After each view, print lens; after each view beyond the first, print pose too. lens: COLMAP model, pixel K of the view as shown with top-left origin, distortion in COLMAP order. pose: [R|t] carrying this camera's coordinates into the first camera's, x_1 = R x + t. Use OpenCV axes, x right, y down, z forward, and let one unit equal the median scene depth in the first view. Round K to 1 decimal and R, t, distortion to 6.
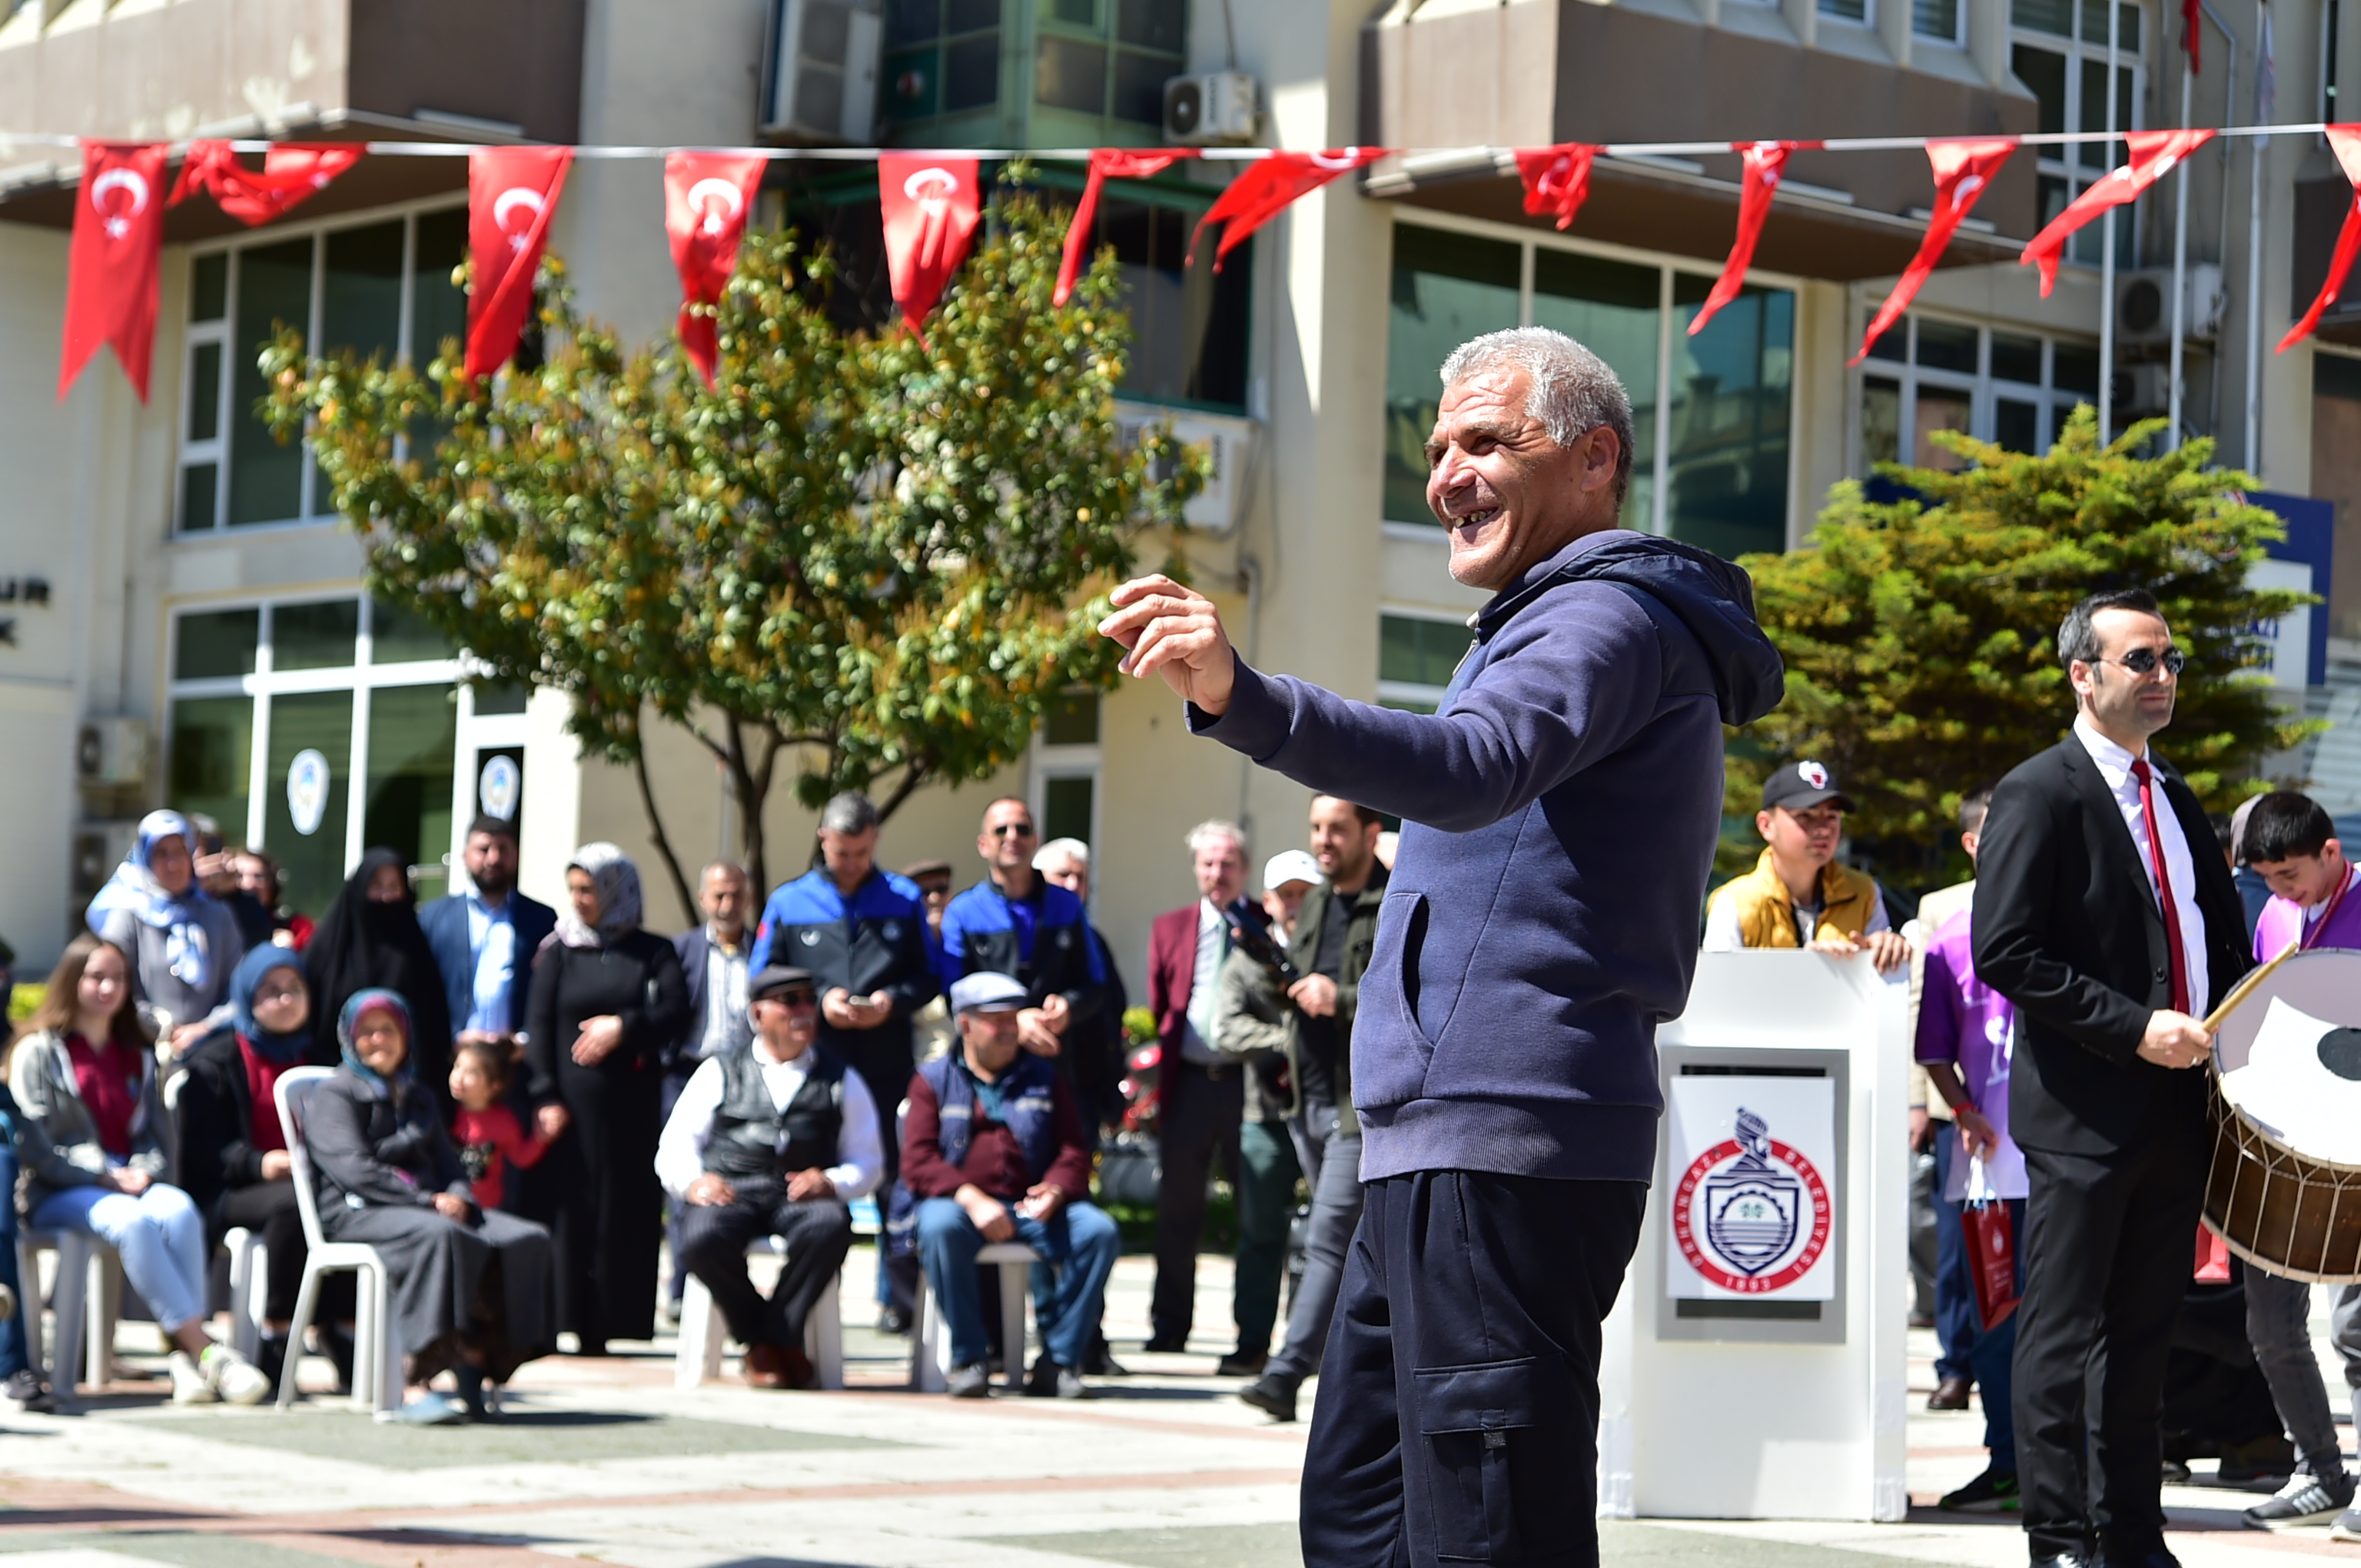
lens RADIAL K [[5035.9, 0, 1180.5], [0, 5035.9, 784.0], [0, 0, 1]] dist [0.254518, -0.020132]
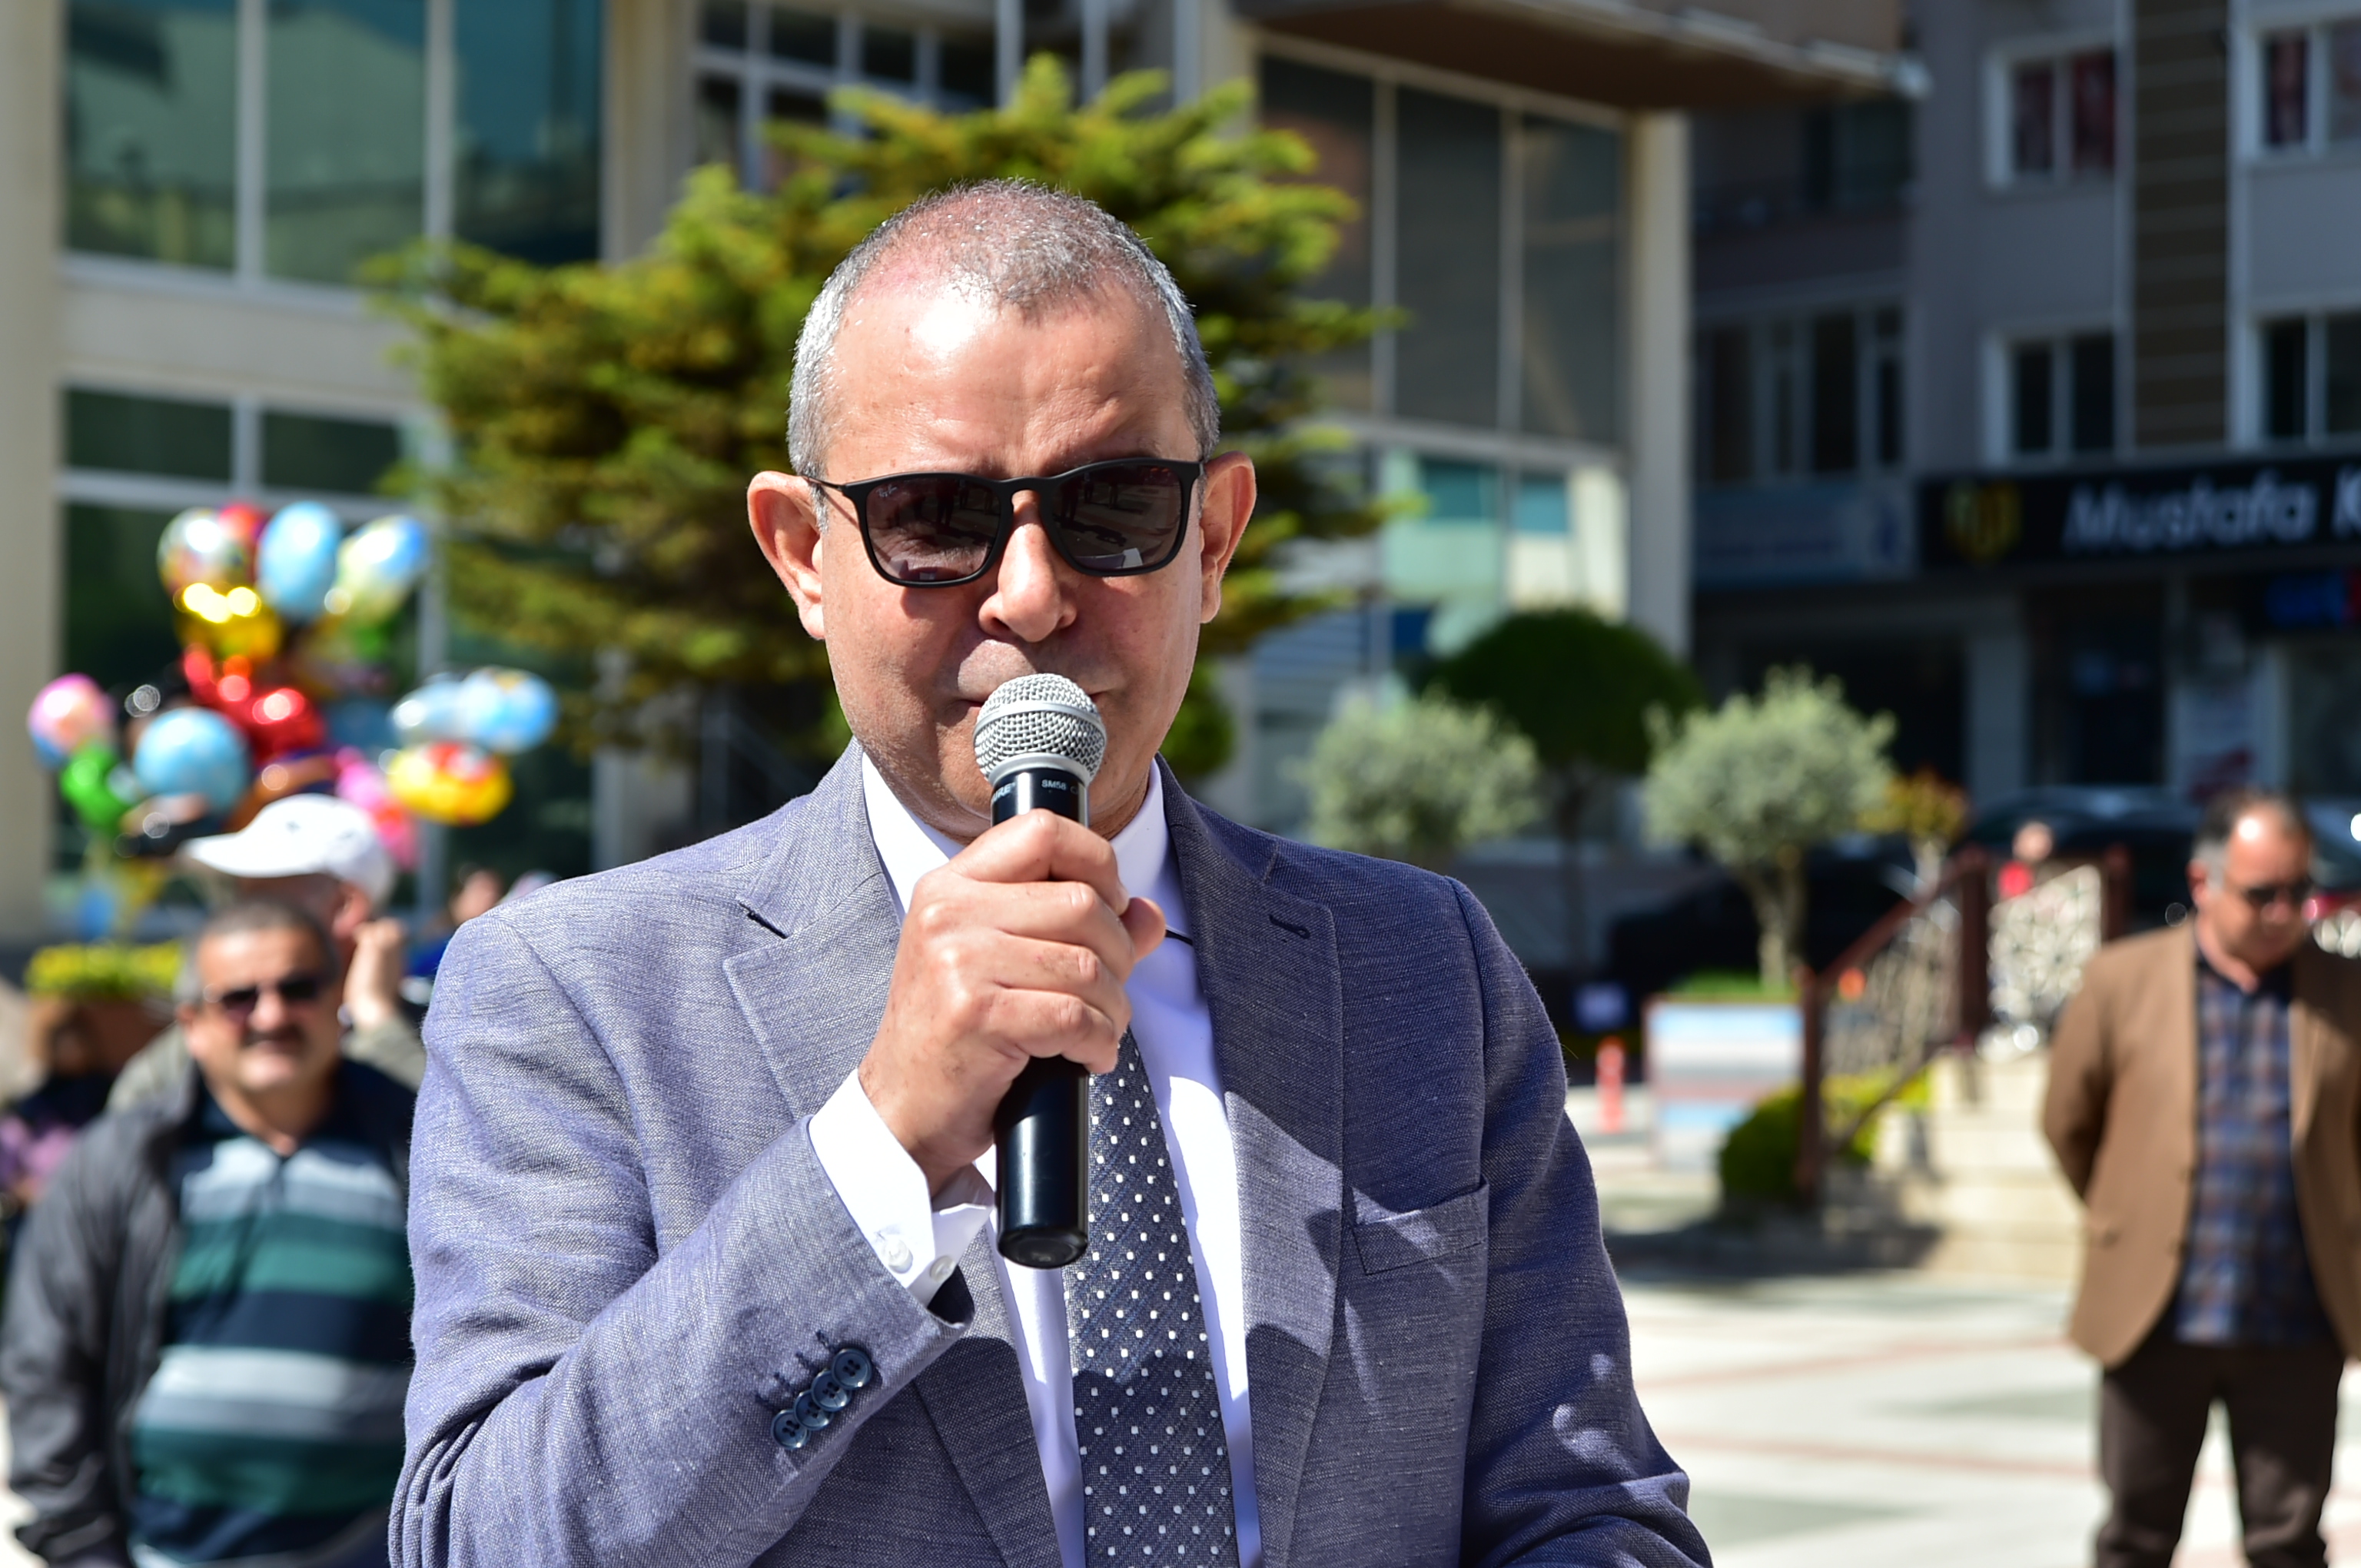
lens RADIAL K [[5589.3, 0, 1180.5], [0, 5589.3, 784.0], [0, 0, 1]] dist [0.146825, 0.166465]
pose [[0.975631, -0.024288, 0.218068, 0.028485], [0.017087, 0.999247, 0.034848, -0.001074], [-0.218750, -0.030273, 0.975311, 0.267252]]
